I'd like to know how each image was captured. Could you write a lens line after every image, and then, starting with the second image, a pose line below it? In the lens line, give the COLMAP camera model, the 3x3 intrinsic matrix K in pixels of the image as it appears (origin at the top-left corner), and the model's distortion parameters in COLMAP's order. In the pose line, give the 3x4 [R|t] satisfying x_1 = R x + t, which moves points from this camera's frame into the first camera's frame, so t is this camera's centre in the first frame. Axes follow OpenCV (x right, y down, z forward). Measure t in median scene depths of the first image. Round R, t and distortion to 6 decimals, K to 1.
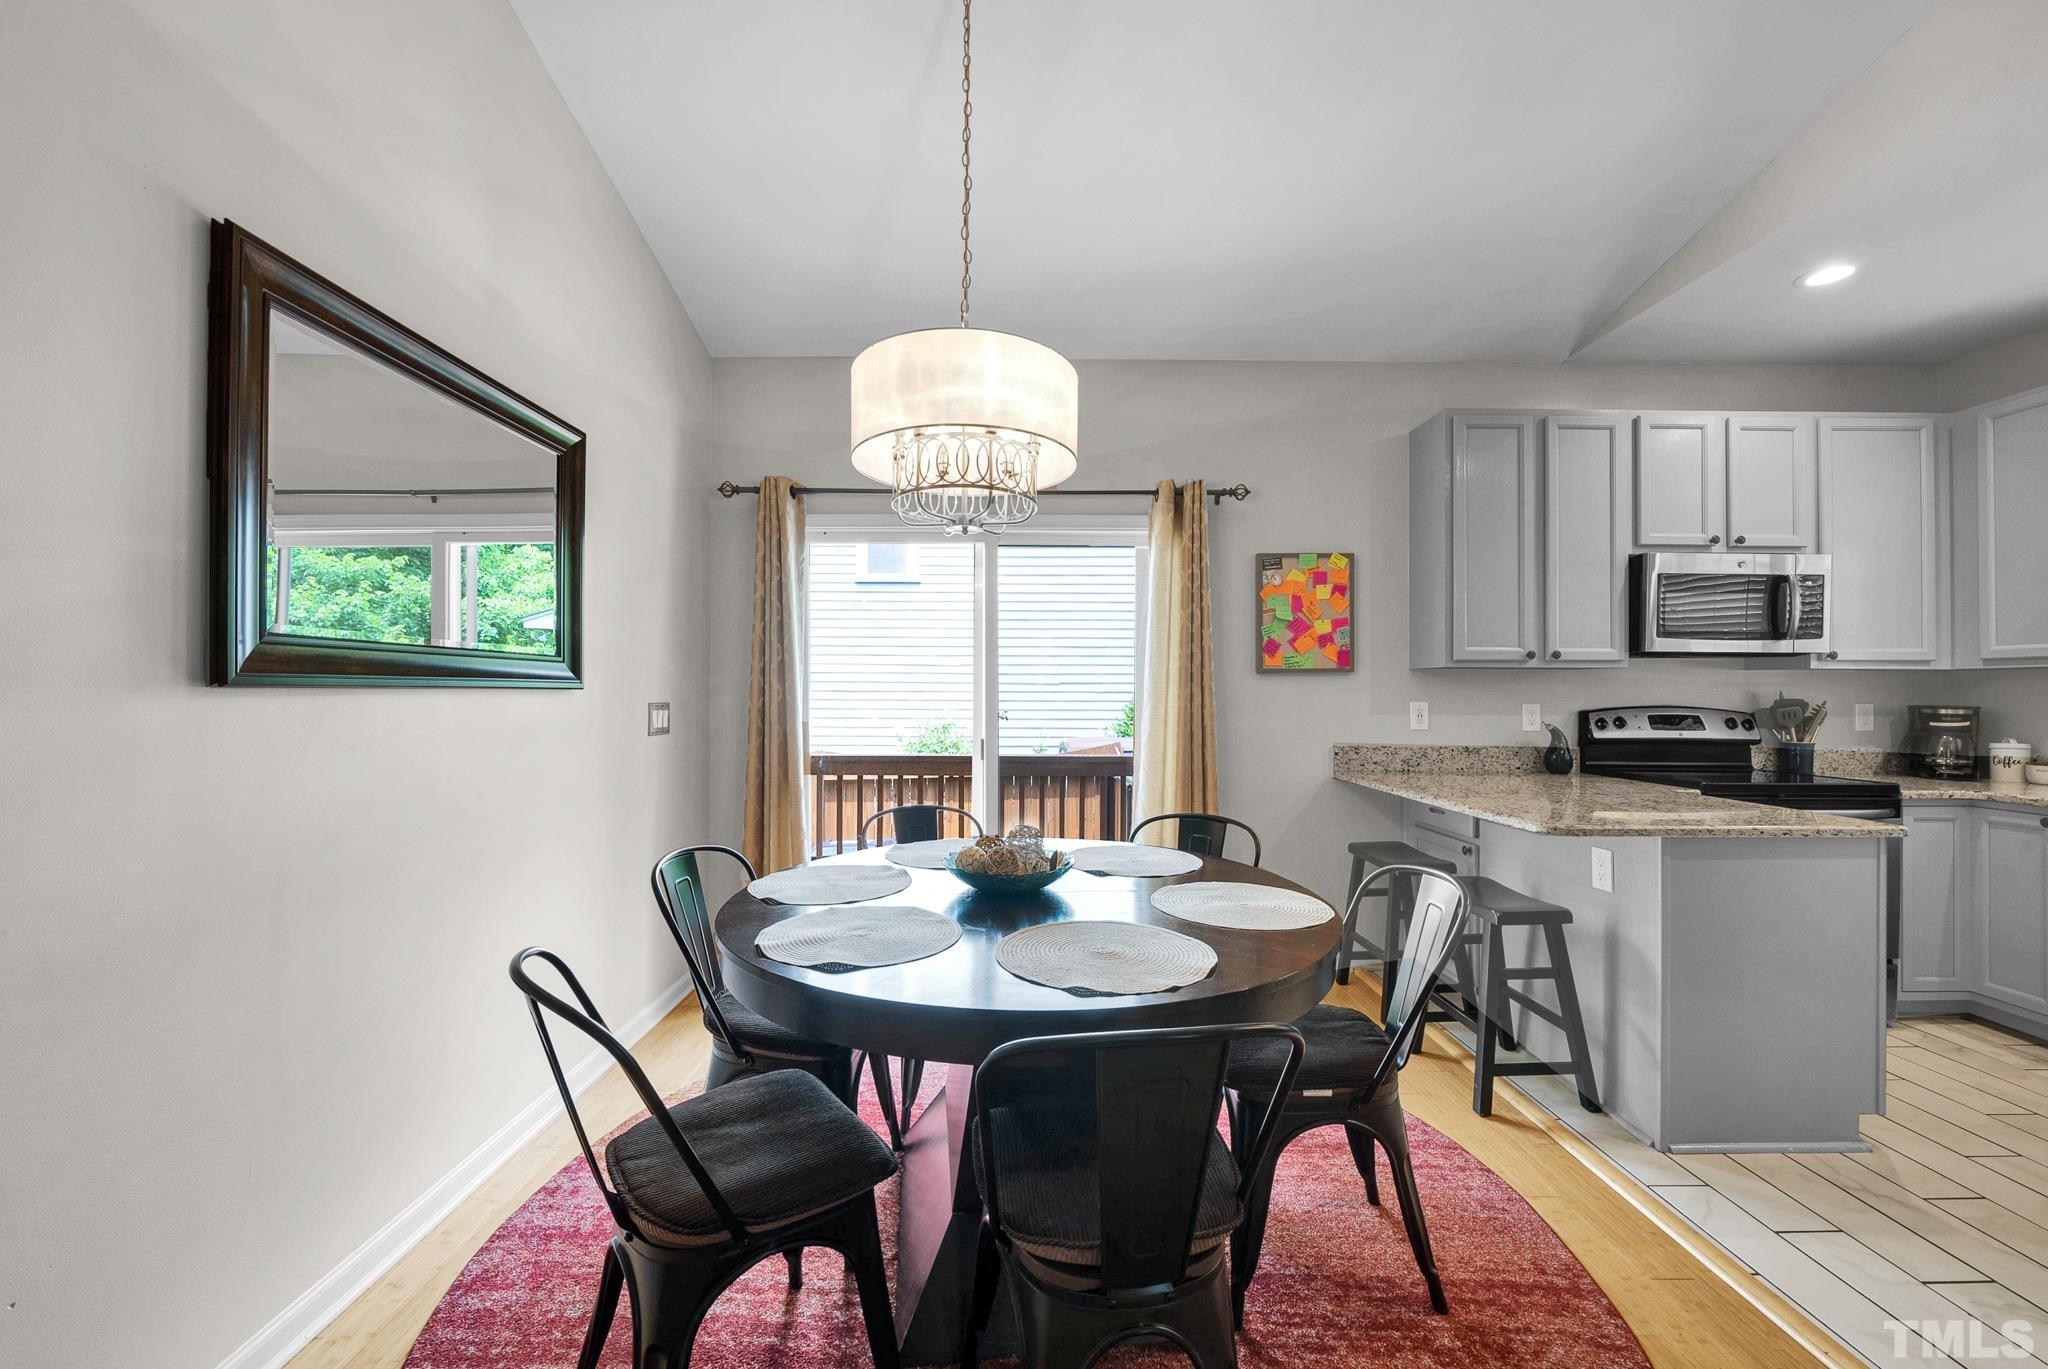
lens RADIAL K [[779.5, 0, 1019.9], [0, 779.5, 688.7], [0, 0, 1]] dist [-0.006032, -0.000671]
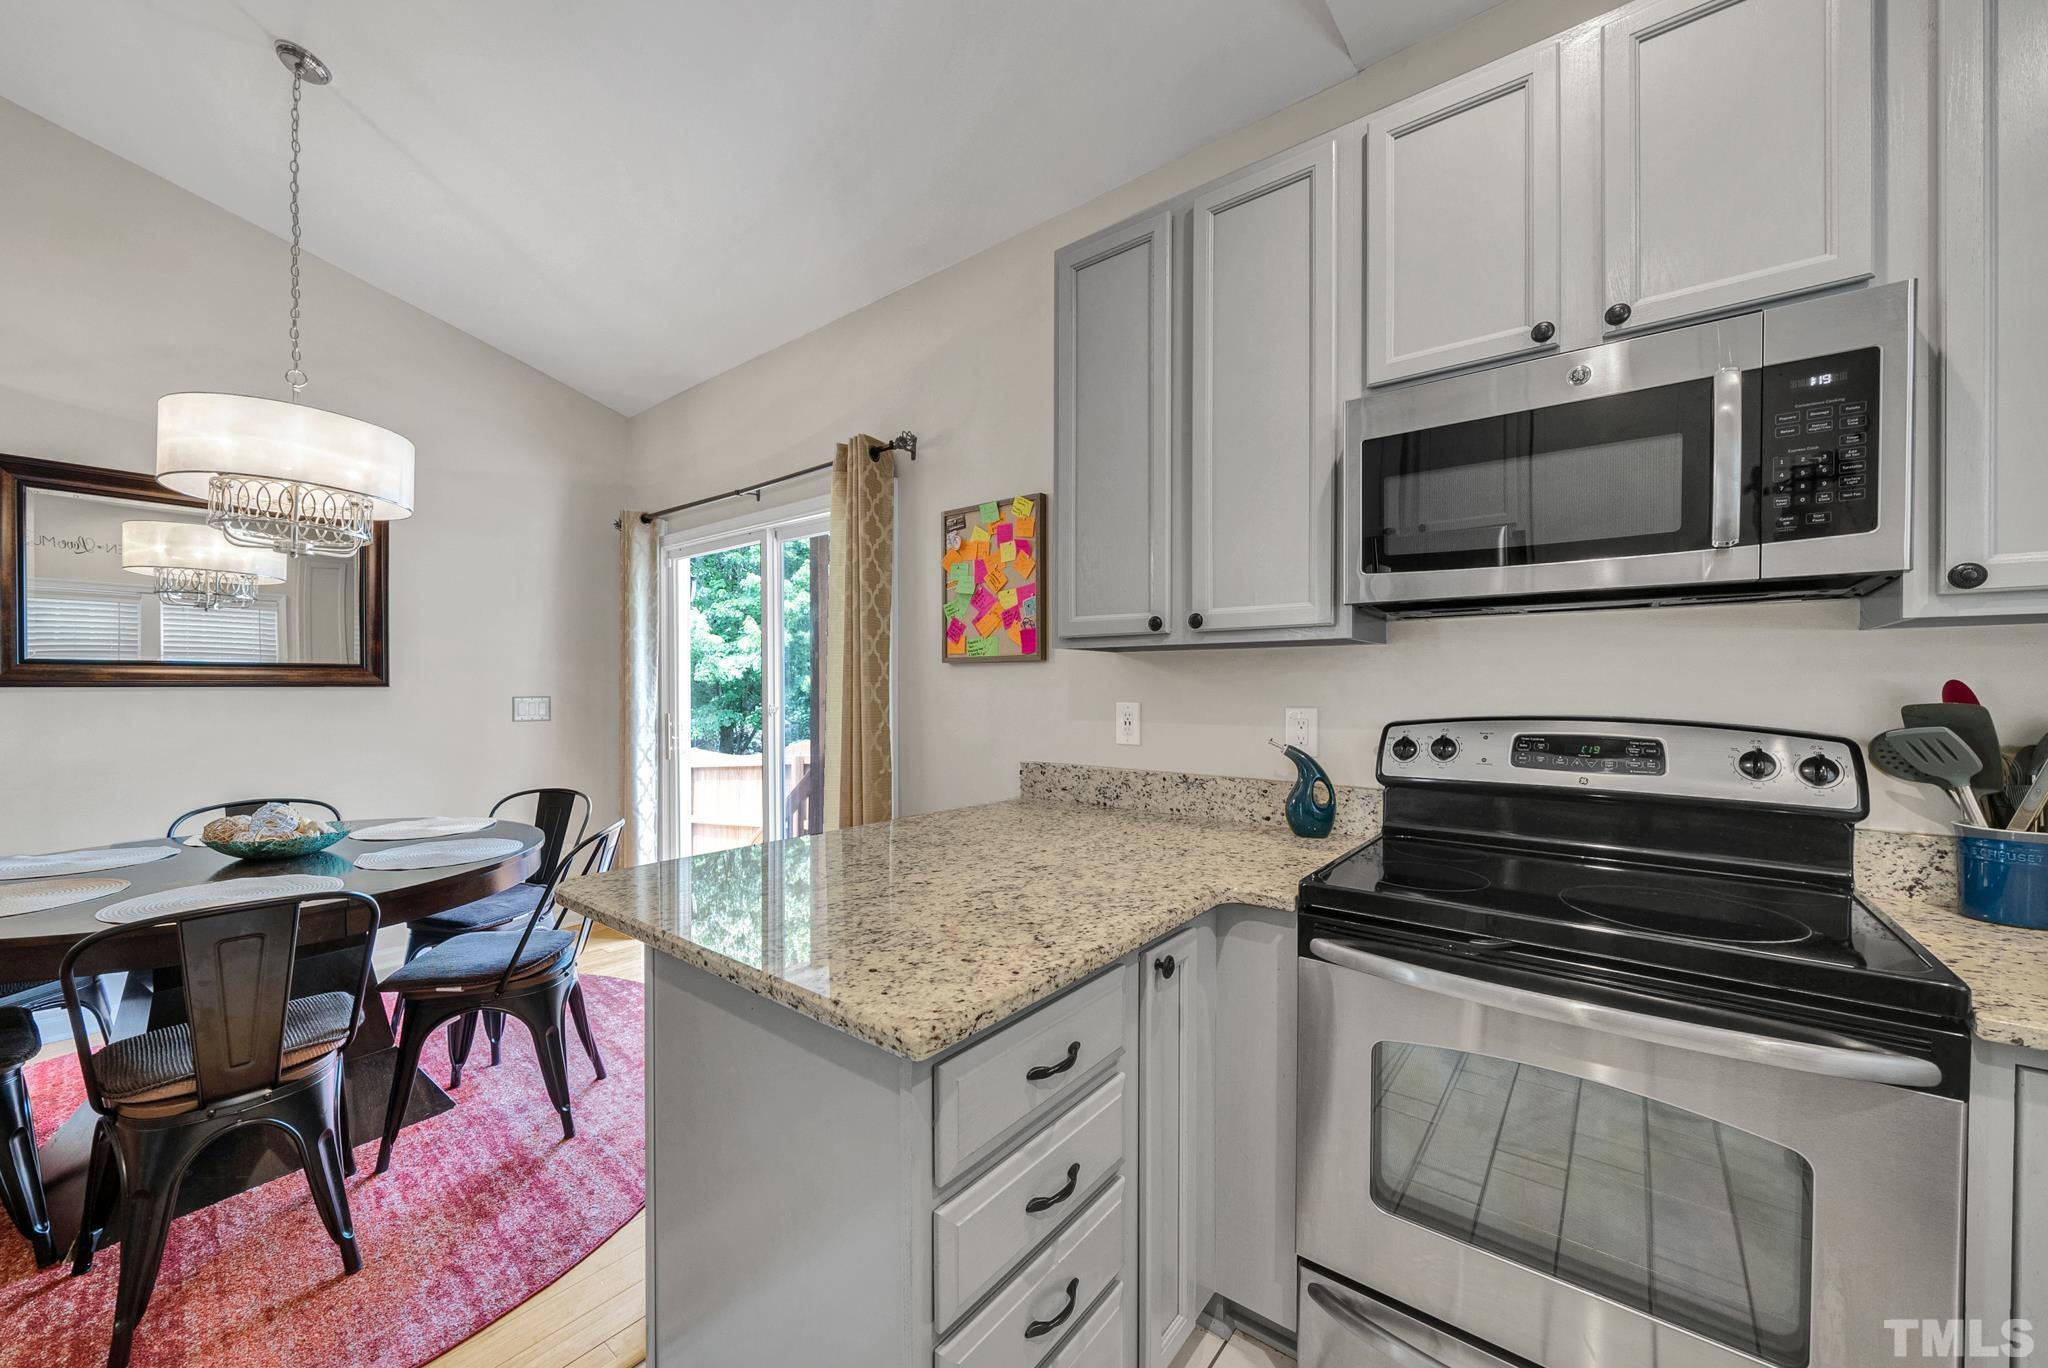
lens RADIAL K [[779.5, 0, 1032.5], [0, 779.5, 688.5], [0, 0, 1]] dist [-0.006032, -0.000671]
pose [[0.769570, -0.000628, -0.638562, 0.894887], [0.003815, 0.999986, 0.003614, 0.002961], [0.638551, -0.005217, 0.769562, 0.453325]]
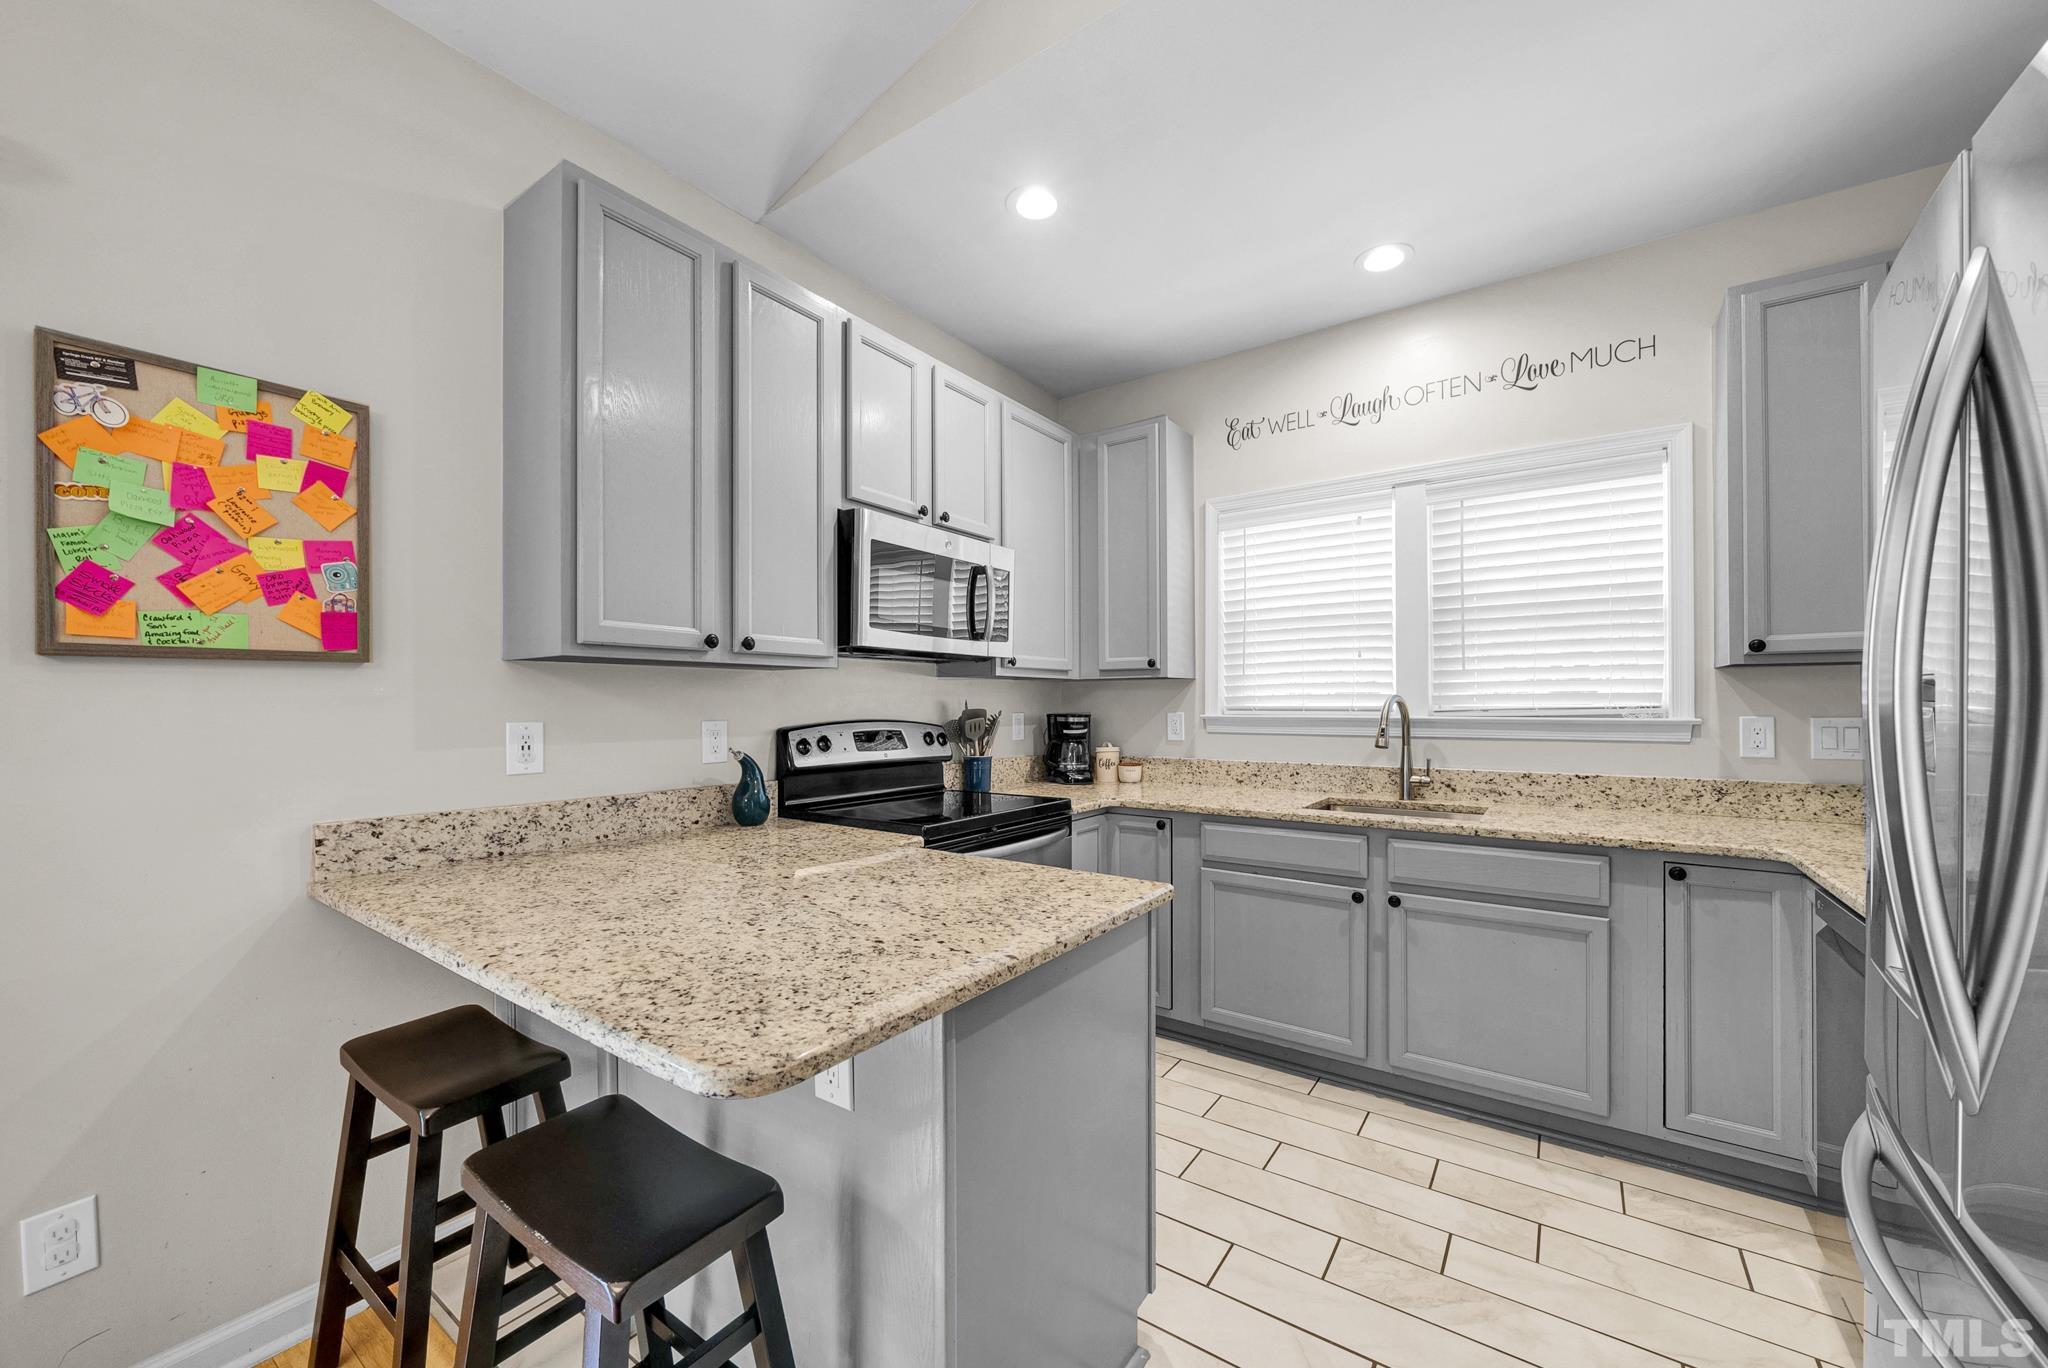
lens RADIAL K [[779.5, 0, 1027.6], [0, 779.5, 699.6], [0, 0, 1]] dist [-0.006032, -0.000671]
pose [[0.582042, -0.000866, 0.813158, 0.286237], [0.000899, 1.000000, 0.000421, 0.001817], [-0.813158, 0.000486, 0.582042, 0.416096]]
